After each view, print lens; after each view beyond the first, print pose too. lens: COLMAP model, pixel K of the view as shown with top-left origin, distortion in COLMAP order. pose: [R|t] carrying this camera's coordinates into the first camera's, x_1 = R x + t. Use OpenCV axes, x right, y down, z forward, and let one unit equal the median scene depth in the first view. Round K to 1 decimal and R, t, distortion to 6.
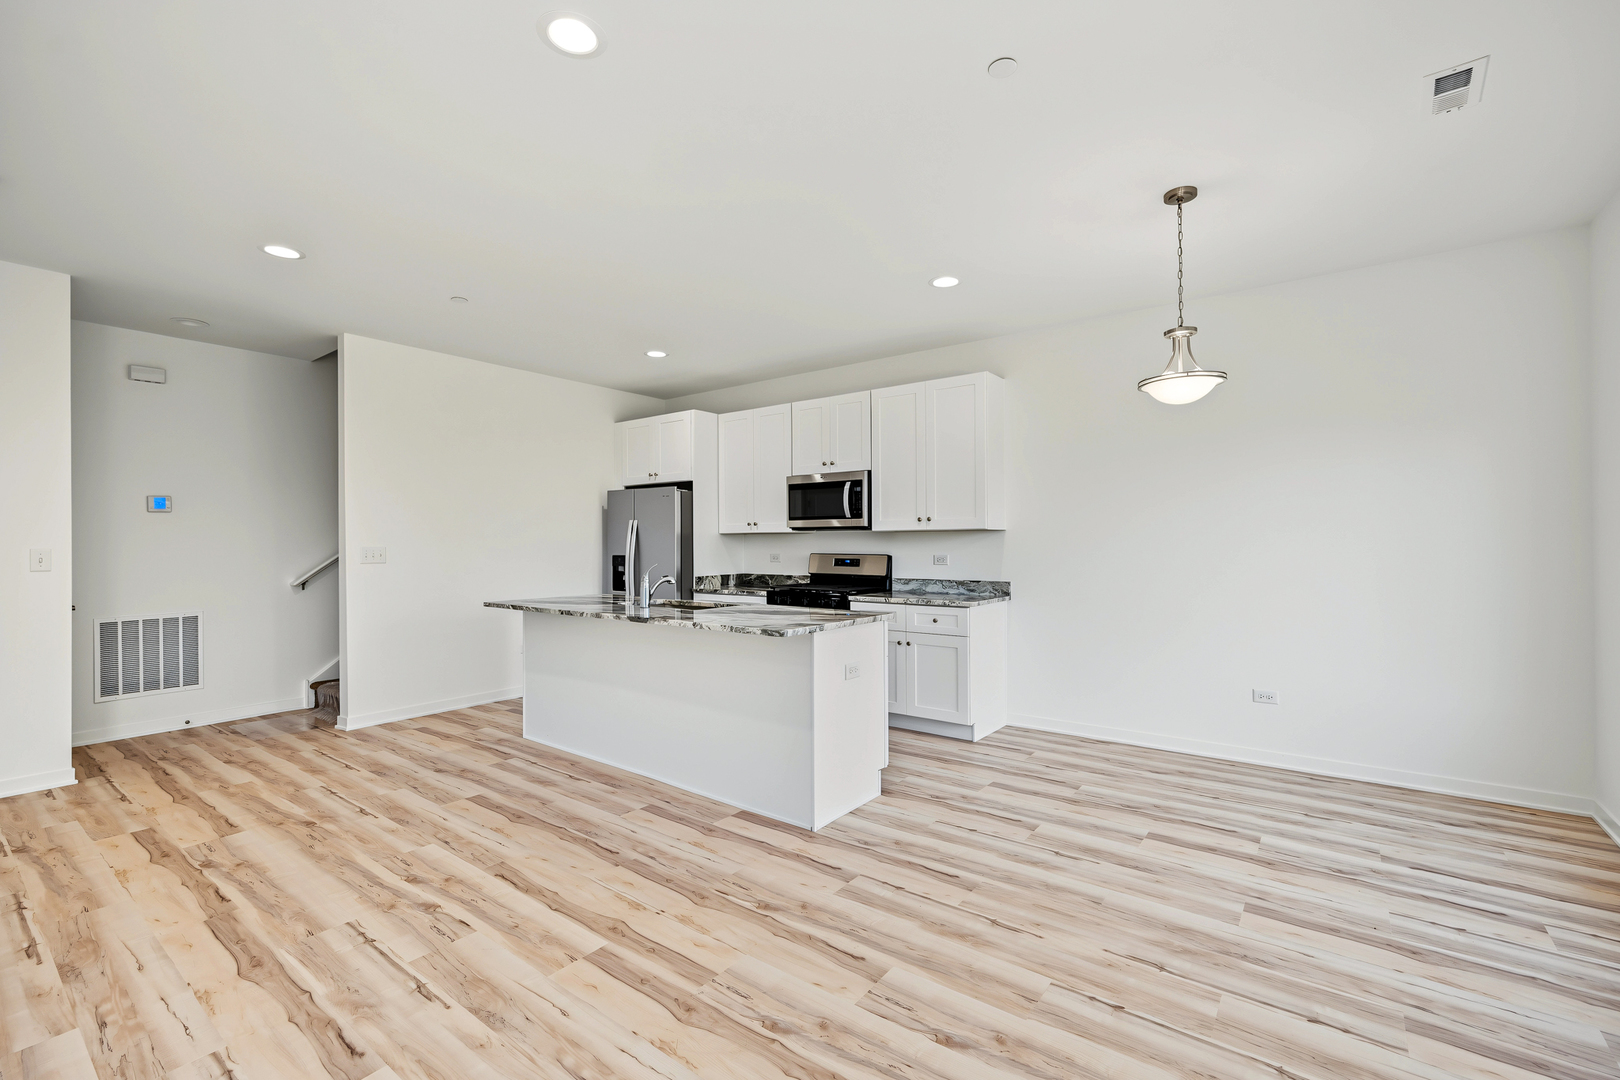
lens RADIAL K [[697.4, 0, 805.7], [0, 697.4, 541.3], [0, 0, 1]] dist [0.001793, 0.000106]
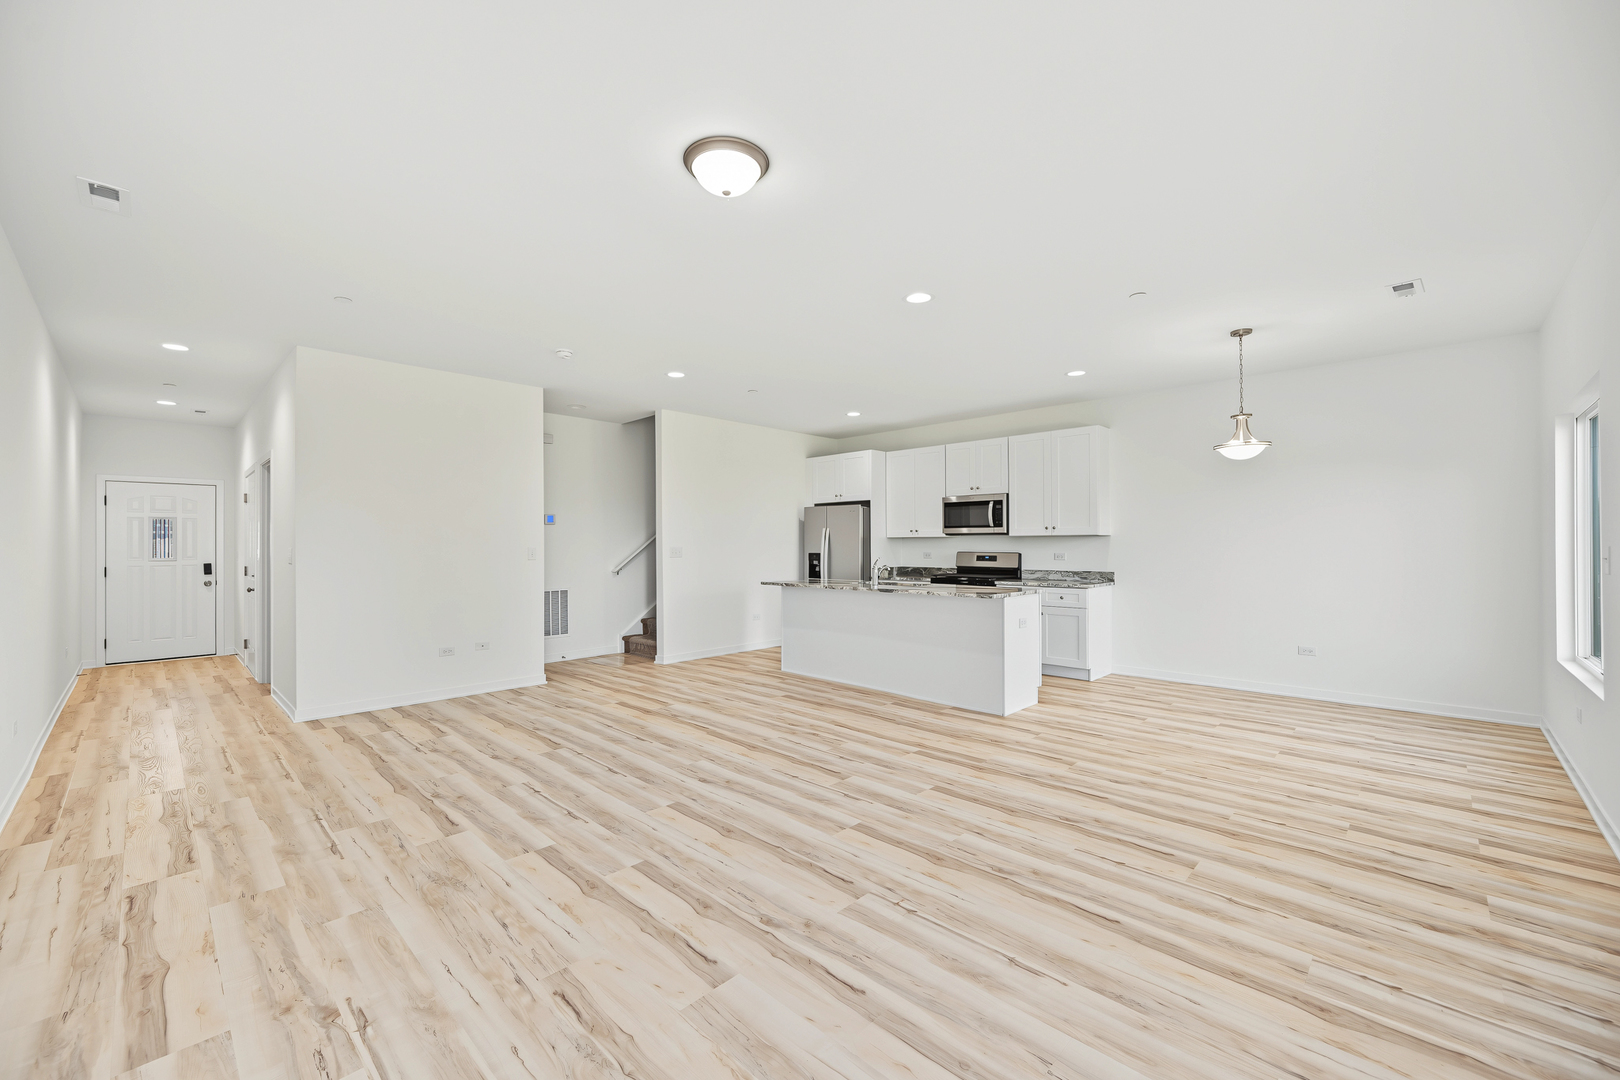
lens RADIAL K [[646.1, 0, 785.8], [0, 646.1, 542.4], [0, 0, 1]] dist [-0.000051, 0.000298]
pose [[0.991080, 0.001279, -0.133259, -0.190128], [-0.001530, 0.999997, -0.001781, 0.001308], [0.133257, 0.001969, 0.991080, -0.383204]]
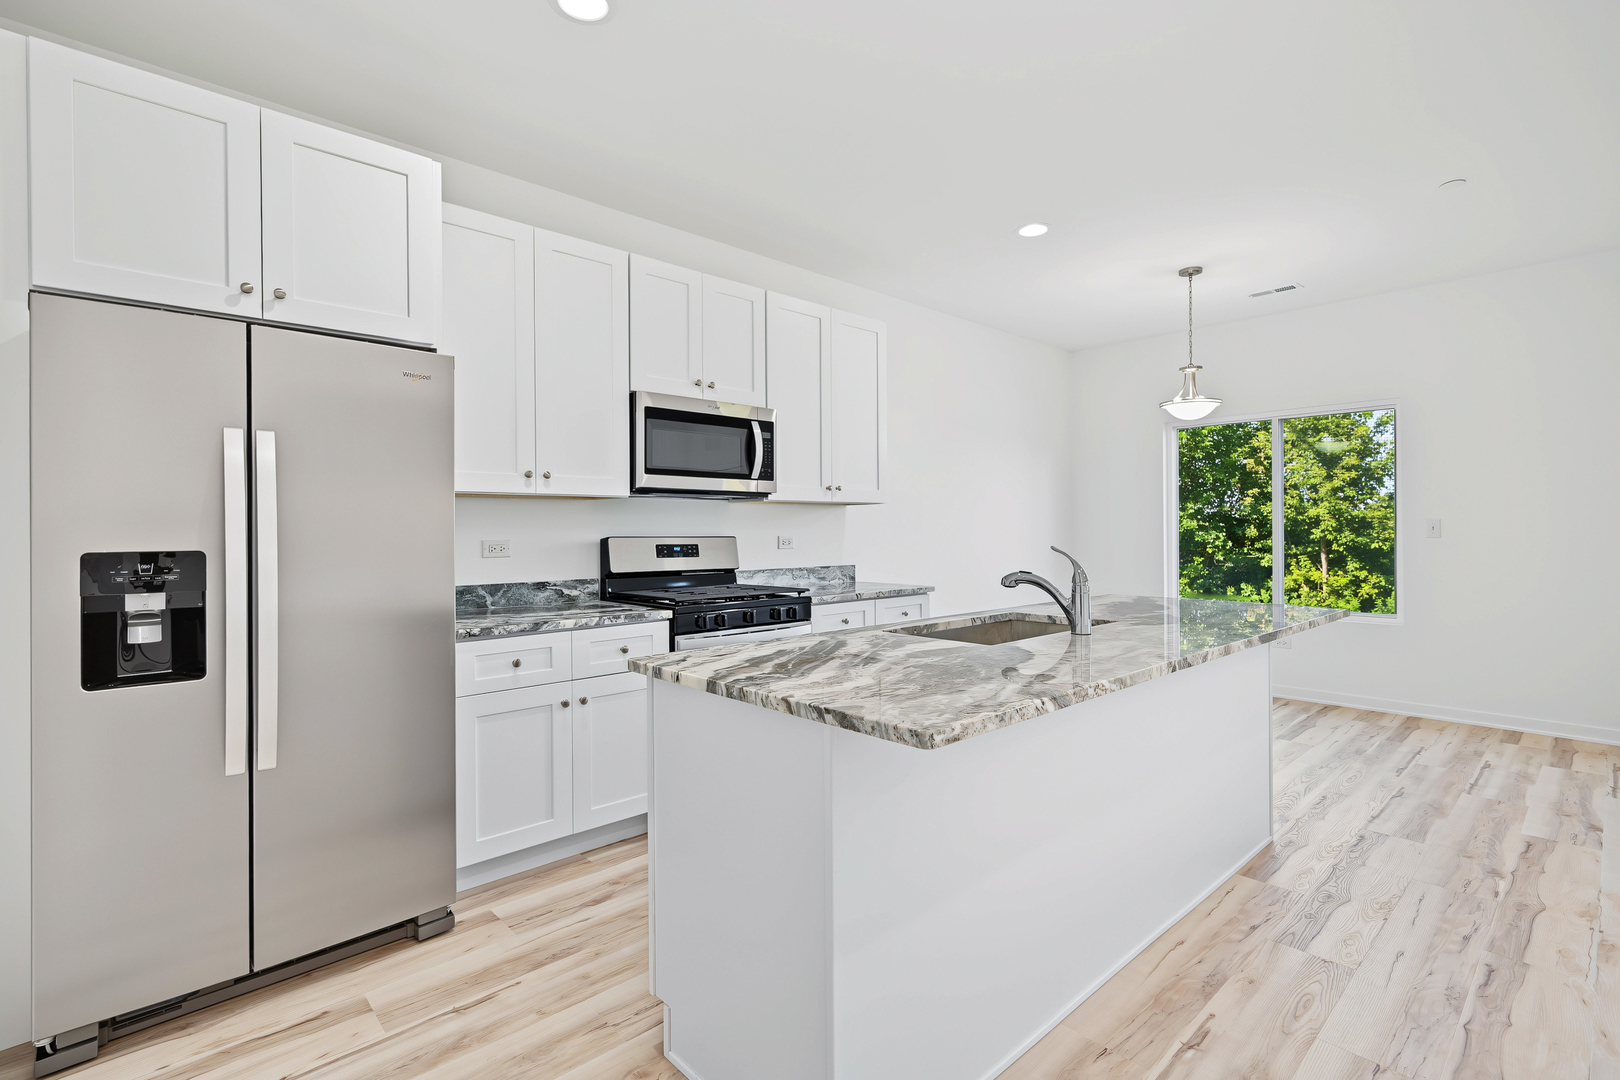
lens RADIAL K [[746.9, 0, 800.6], [0, 746.9, 521.1], [0, 0, 1]] dist [-0.000159, 0.000258]
pose [[0.179539, 0.015819, 0.983624, -0.642316], [0.005369, 0.999840, -0.017060, 0.018427], [-0.983736, 0.008344, 0.179425, 0.887537]]
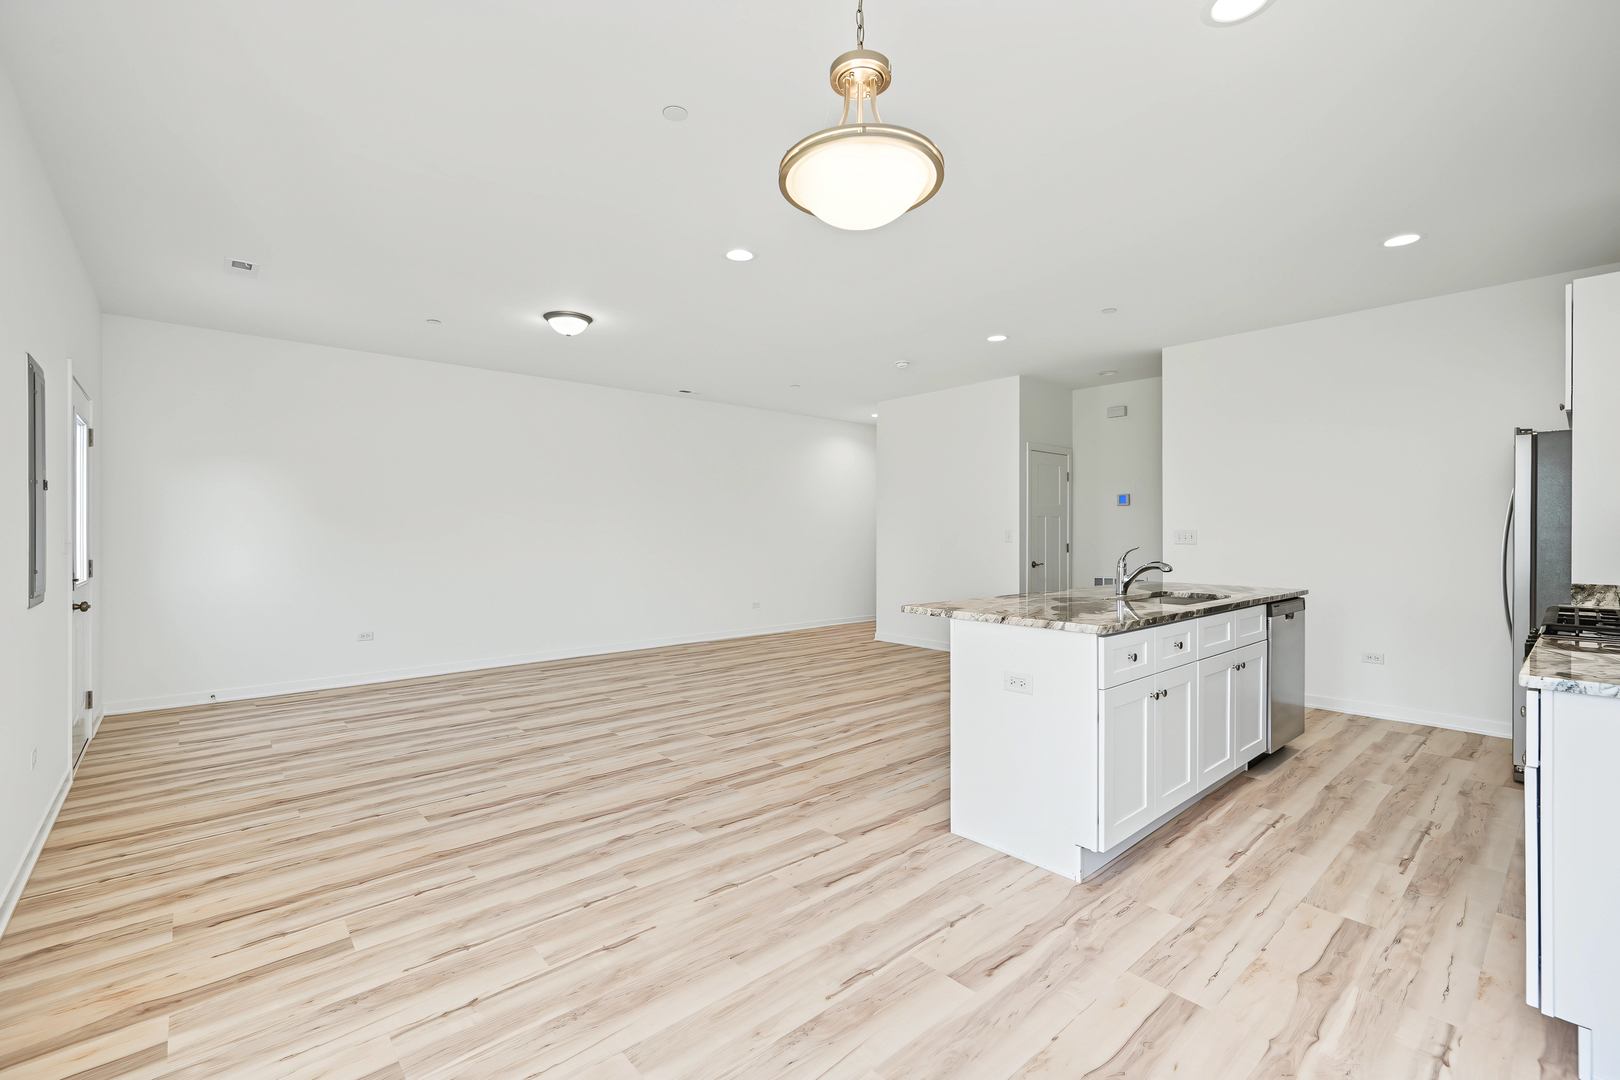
lens RADIAL K [[697.4, 0, 805.7], [0, 697.4, 541.3], [0, 0, 1]] dist [0.001793, 0.000106]
pose [[-0.194358, 0.013722, -0.980835, 0.600582], [0.002469, 0.999906, 0.013500, 0.010330], [0.980927, 0.000202, -0.194374, 0.623341]]
